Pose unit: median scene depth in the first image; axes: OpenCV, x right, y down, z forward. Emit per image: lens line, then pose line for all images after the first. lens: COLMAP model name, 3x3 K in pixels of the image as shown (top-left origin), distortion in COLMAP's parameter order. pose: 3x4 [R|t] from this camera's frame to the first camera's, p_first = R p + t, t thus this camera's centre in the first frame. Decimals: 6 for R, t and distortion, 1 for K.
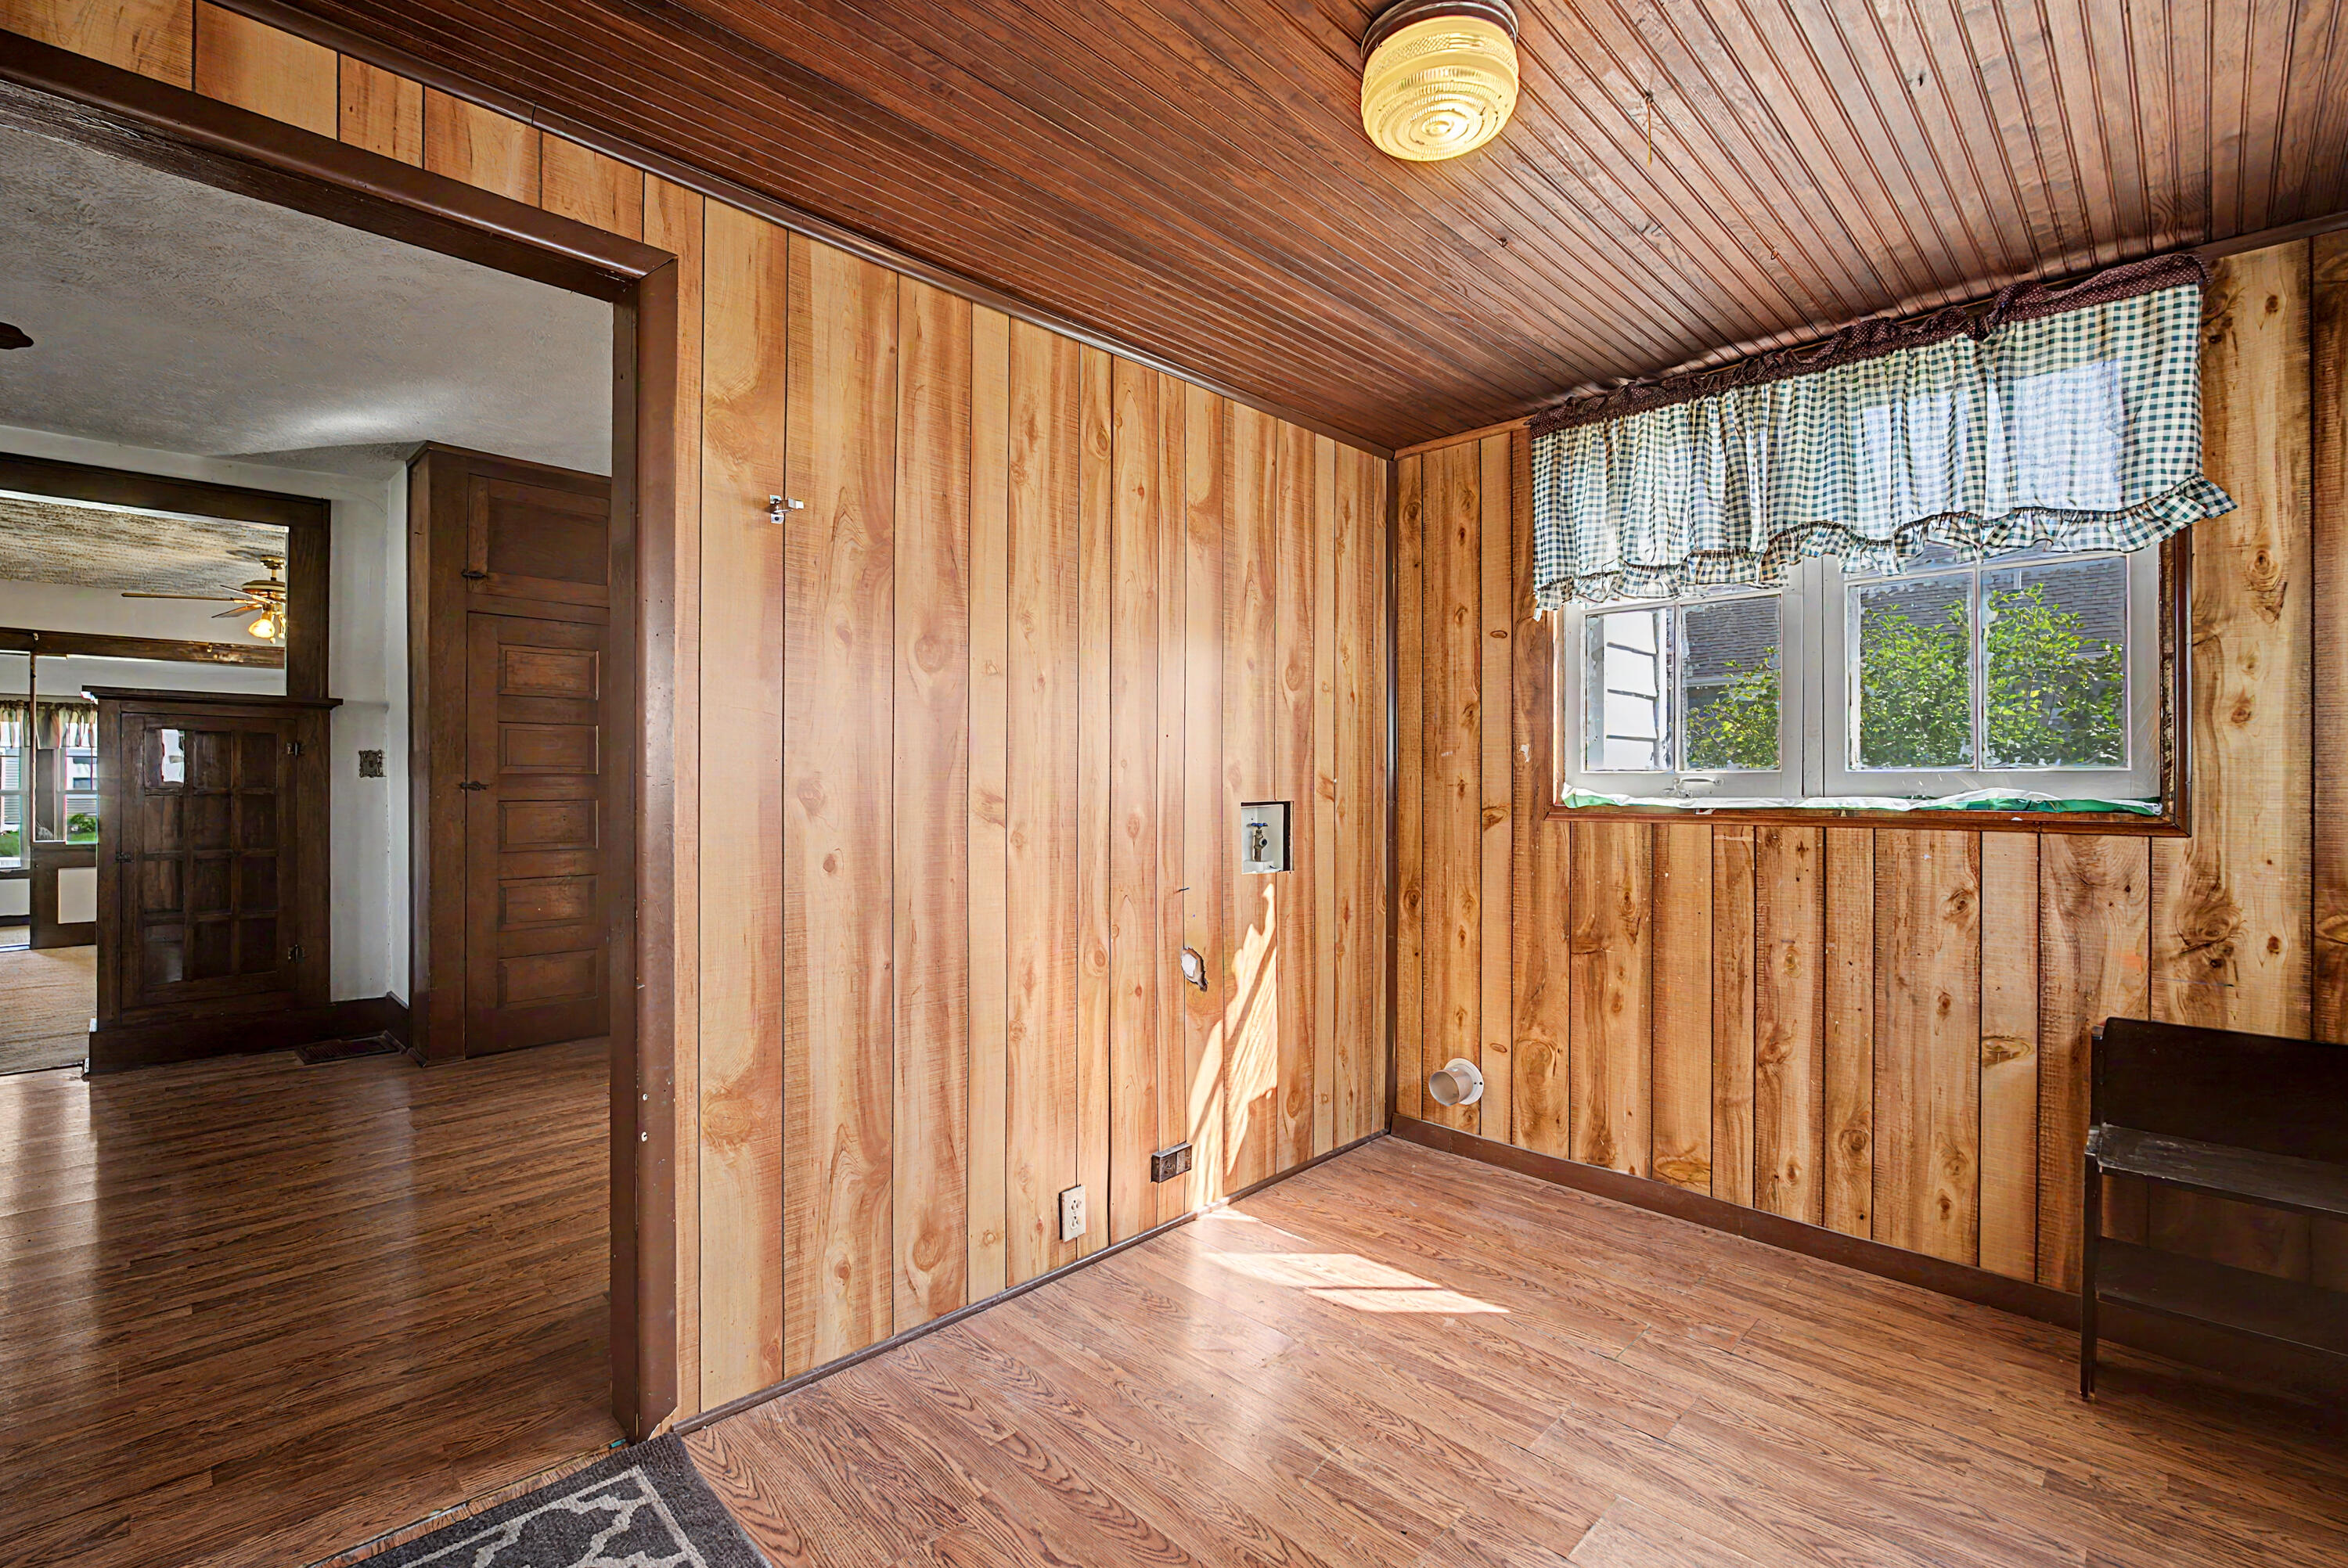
lens RADIAL K [[1045.7, 0, 1179.4], [0, 1045.7, 780.7], [0, 0, 1]] dist [-0.015507, 0.003045]
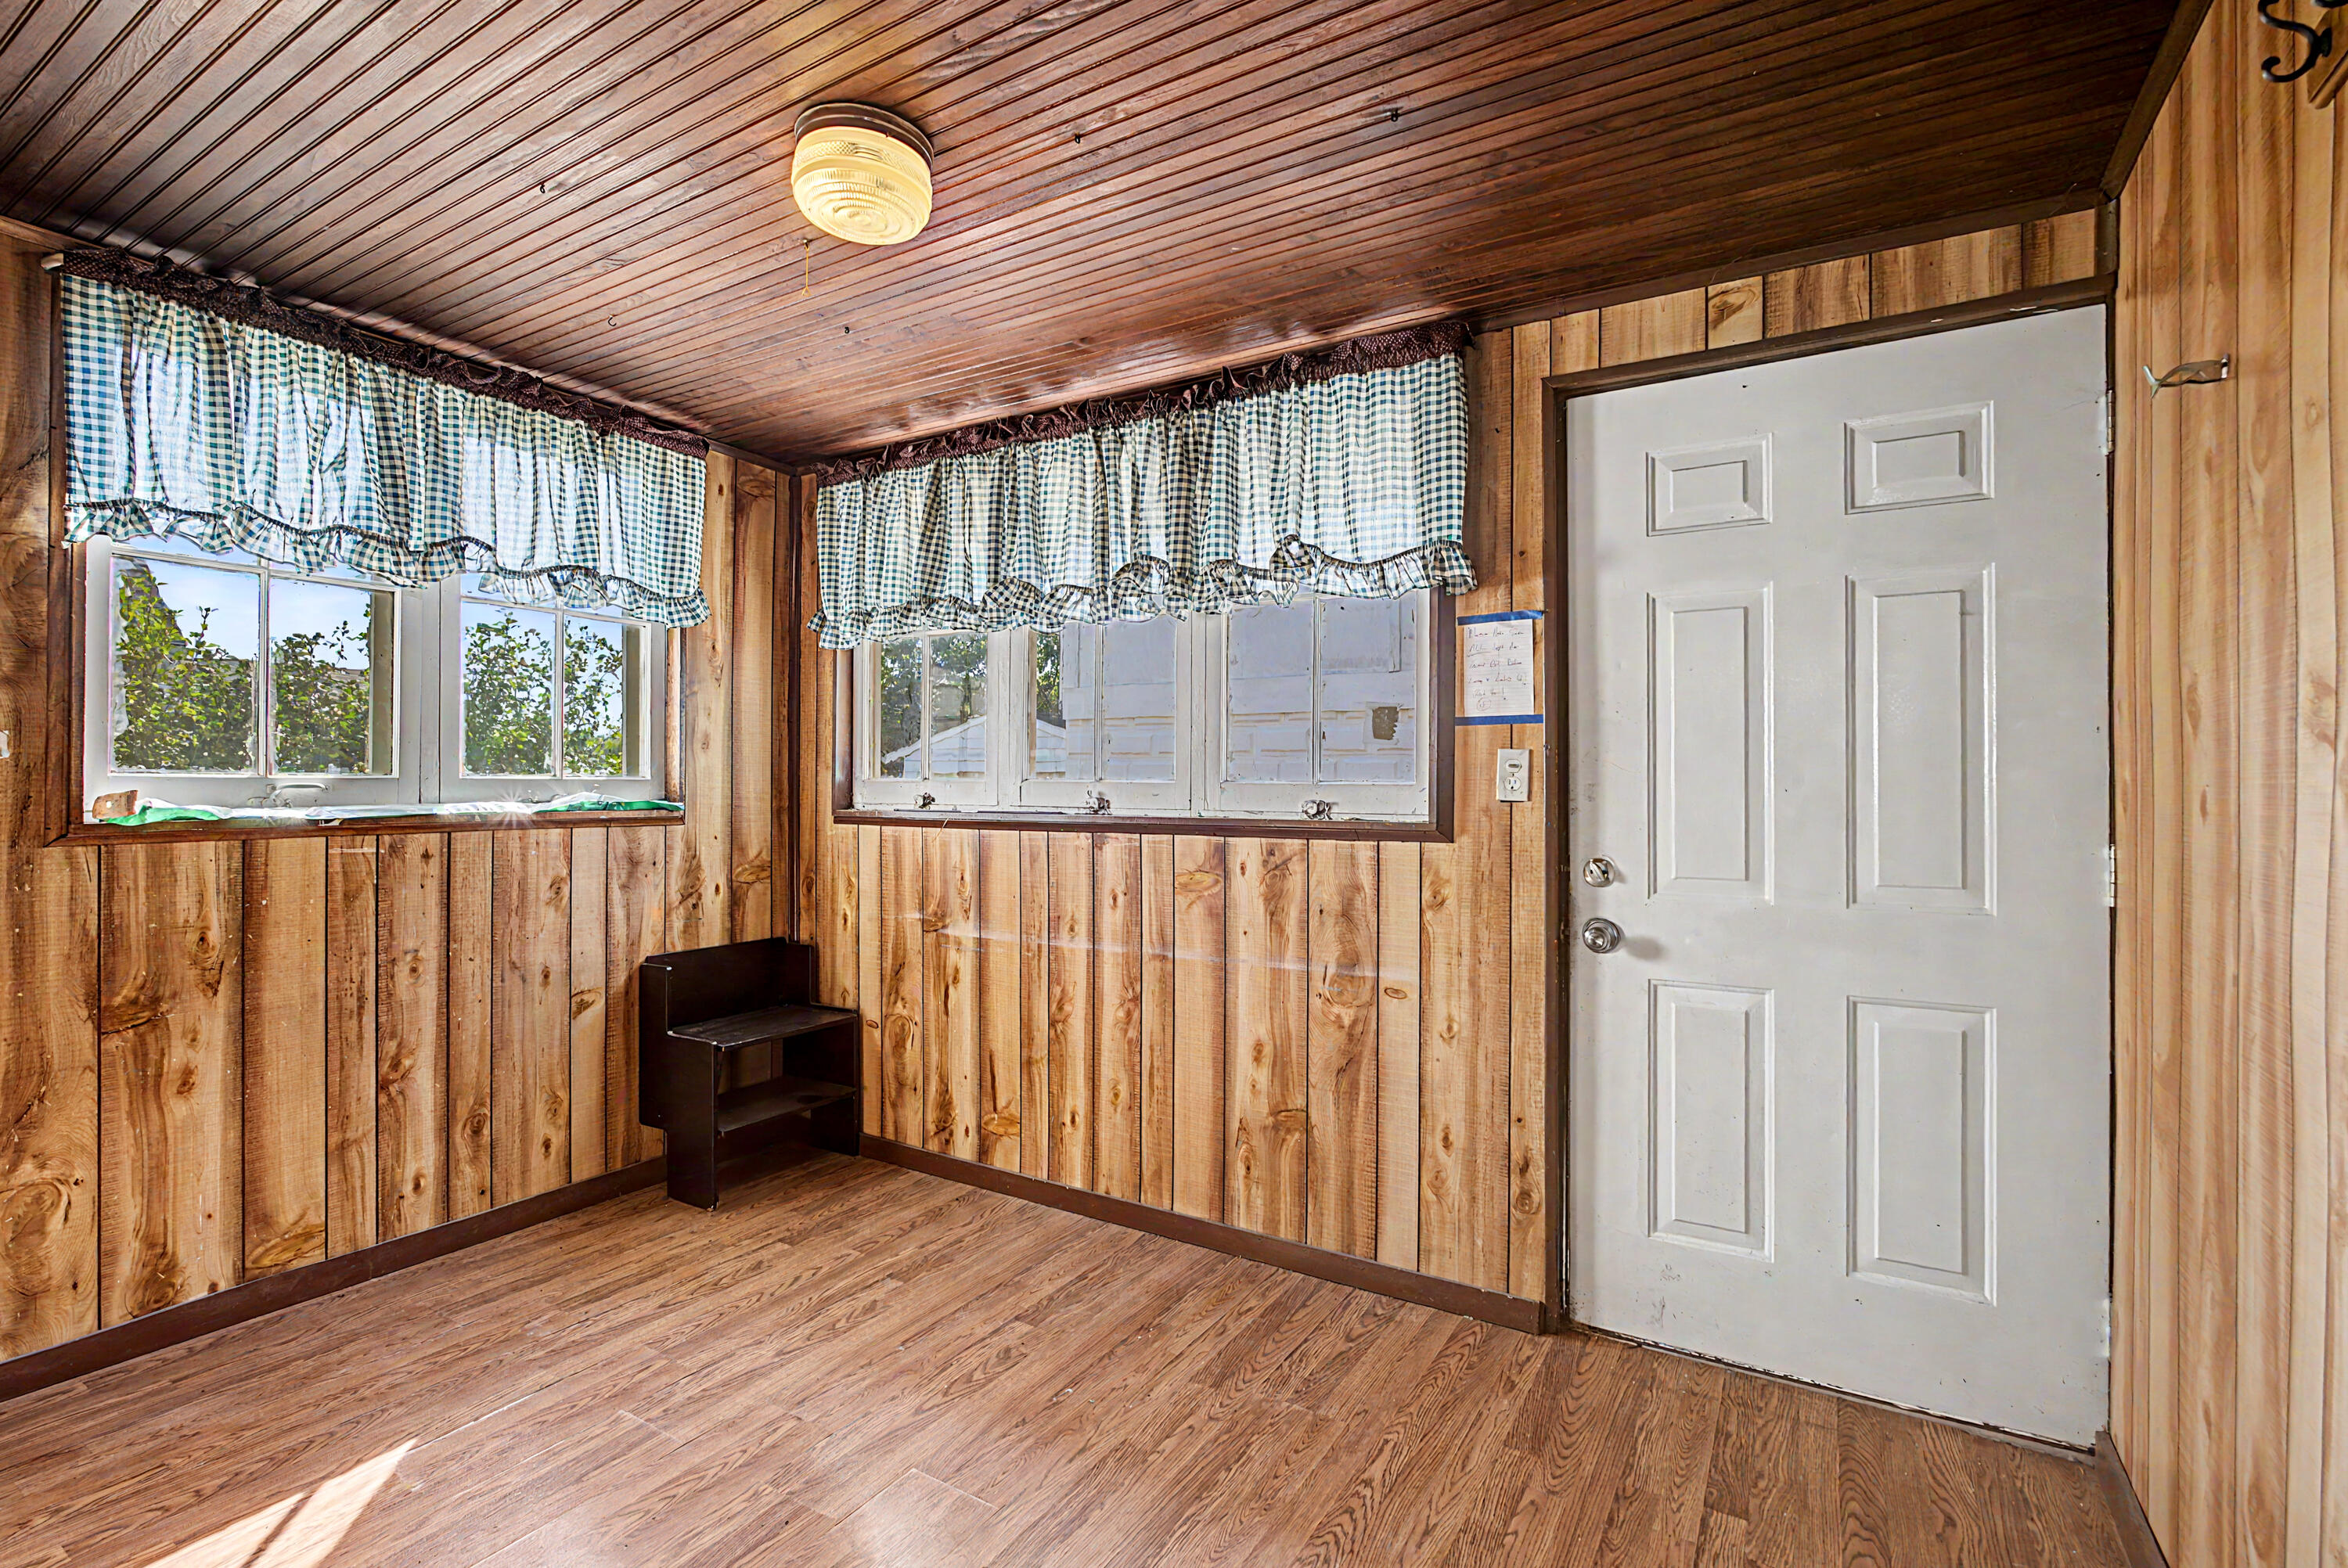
lens RADIAL K [[1045.7, 0, 1184.0], [0, 1045.7, 785.3], [0, 0, 1]] dist [-0.015507, 0.003045]
pose [[-0.235501, -0.004527, 0.971864, -0.566833], [-0.006946, 0.999971, 0.002975, -0.010297], [-0.971849, -0.006050, -0.235526, 0.558339]]
